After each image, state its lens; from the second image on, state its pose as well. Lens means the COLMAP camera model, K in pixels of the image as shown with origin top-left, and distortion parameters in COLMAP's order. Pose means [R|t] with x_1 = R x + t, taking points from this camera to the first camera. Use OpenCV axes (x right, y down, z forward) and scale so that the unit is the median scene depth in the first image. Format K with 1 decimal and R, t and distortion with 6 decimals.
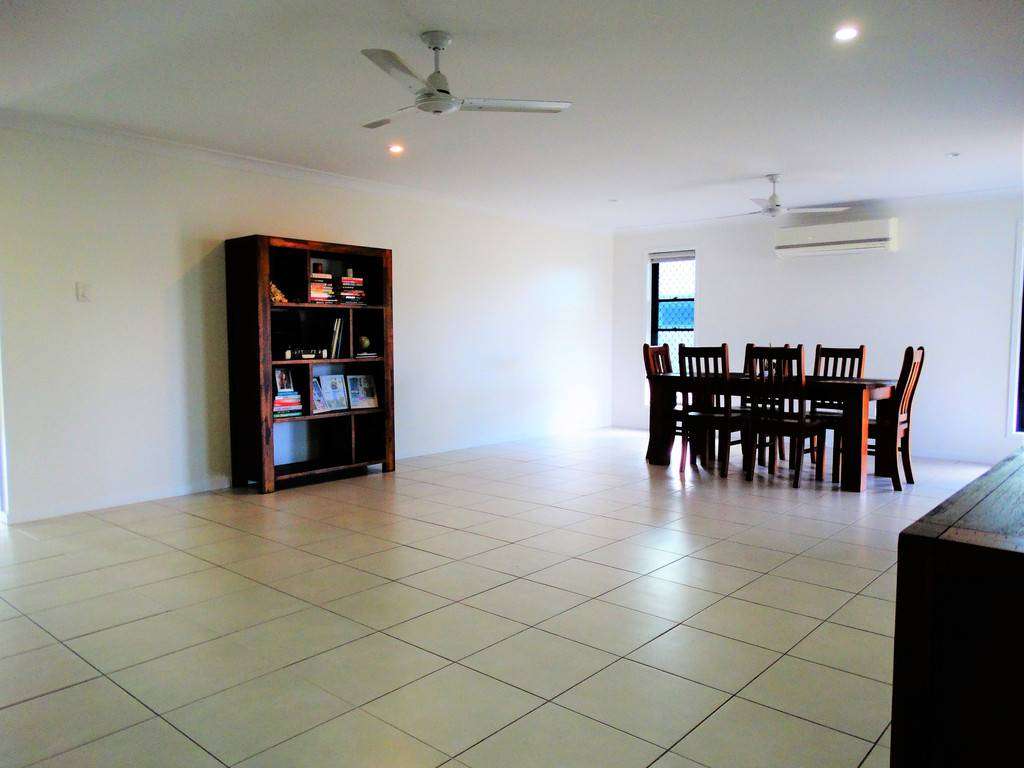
lens RADIAL K [[740.4, 0, 512.0], [0, 740.4, 384.0], [0, 0, 1]] dist [0.007905, 0.001891]
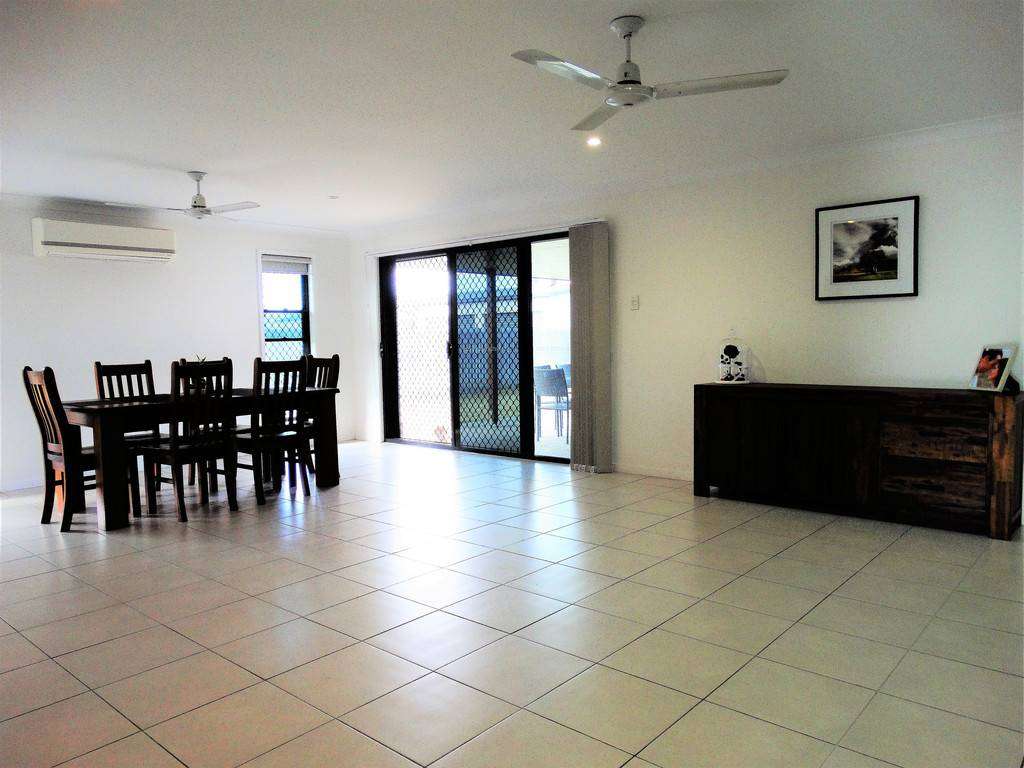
lens RADIAL K [[740.4, 0, 512.0], [0, 740.4, 384.0], [0, 0, 1]] dist [0.007905, 0.001891]
pose [[-0.005151, -0.052327, 0.998617, -0.564644], [0.083758, 0.995098, 0.052575, -0.039867], [-0.996473, 0.083913, -0.000743, 0.637305]]
